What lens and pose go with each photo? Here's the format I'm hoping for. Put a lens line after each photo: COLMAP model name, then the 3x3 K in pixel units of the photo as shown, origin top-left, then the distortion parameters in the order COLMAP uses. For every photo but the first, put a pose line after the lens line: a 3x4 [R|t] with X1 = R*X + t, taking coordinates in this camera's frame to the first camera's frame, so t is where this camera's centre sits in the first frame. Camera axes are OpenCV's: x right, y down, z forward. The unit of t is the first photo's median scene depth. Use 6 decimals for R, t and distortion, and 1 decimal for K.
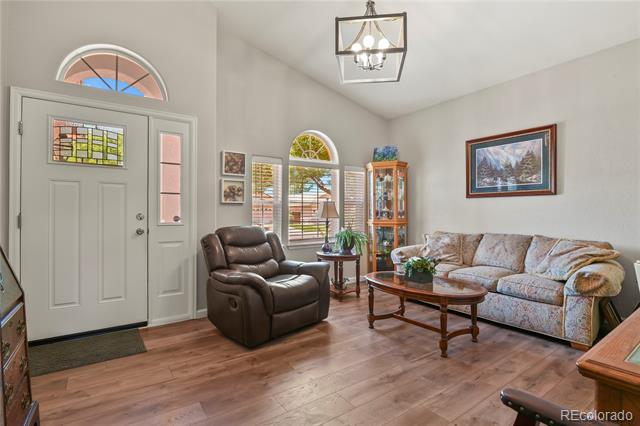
lens RADIAL K [[311.4, 0, 324.8], [0, 311.4, 212.1], [0, 0, 1]] dist [-0.004504, -0.005427]
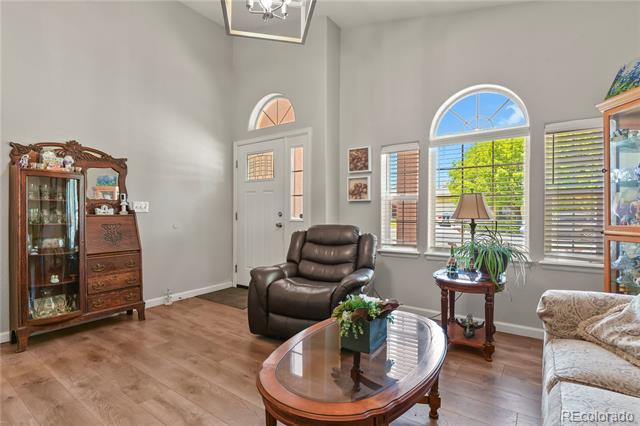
lens RADIAL K [[311.4, 0, 323.5], [0, 311.4, 213.5], [0, 0, 1]] dist [-0.004504, -0.005427]
pose [[0.329862, 0.006090, -0.944010, 0.611559], [0.005131, 0.999953, 0.008244, 0.000528], [0.944015, -0.007563, 0.329815, 0.606684]]
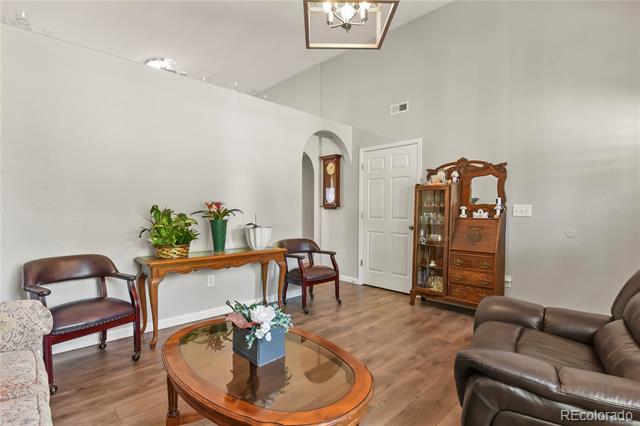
lens RADIAL K [[311.4, 0, 322.7], [0, 311.4, 212.4], [0, 0, 1]] dist [-0.004504, -0.005427]
pose [[-0.988603, -0.002003, -0.150534, 0.220390], [-0.001456, 0.999992, -0.003741, -0.004729], [0.150540, -0.003479, -0.988598, 1.203671]]
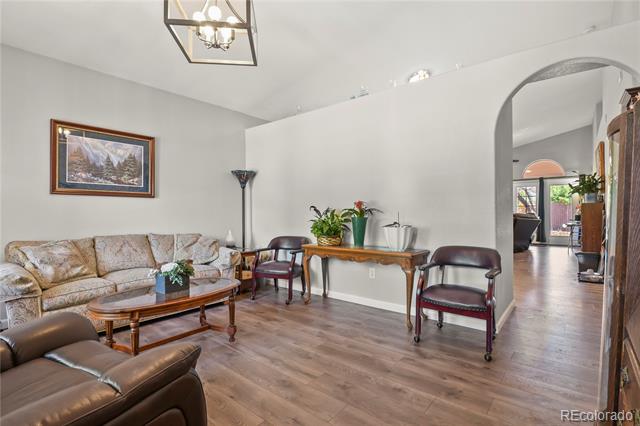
lens RADIAL K [[311.4, 0, 324.9], [0, 311.4, 214.2], [0, 0, 1]] dist [-0.004504, -0.005427]
pose [[-0.256191, -0.002597, 0.966623, -0.526100], [-0.000481, 0.999997, 0.002559, 0.001832], [-0.966626, 0.000190, -0.256192, 0.642010]]
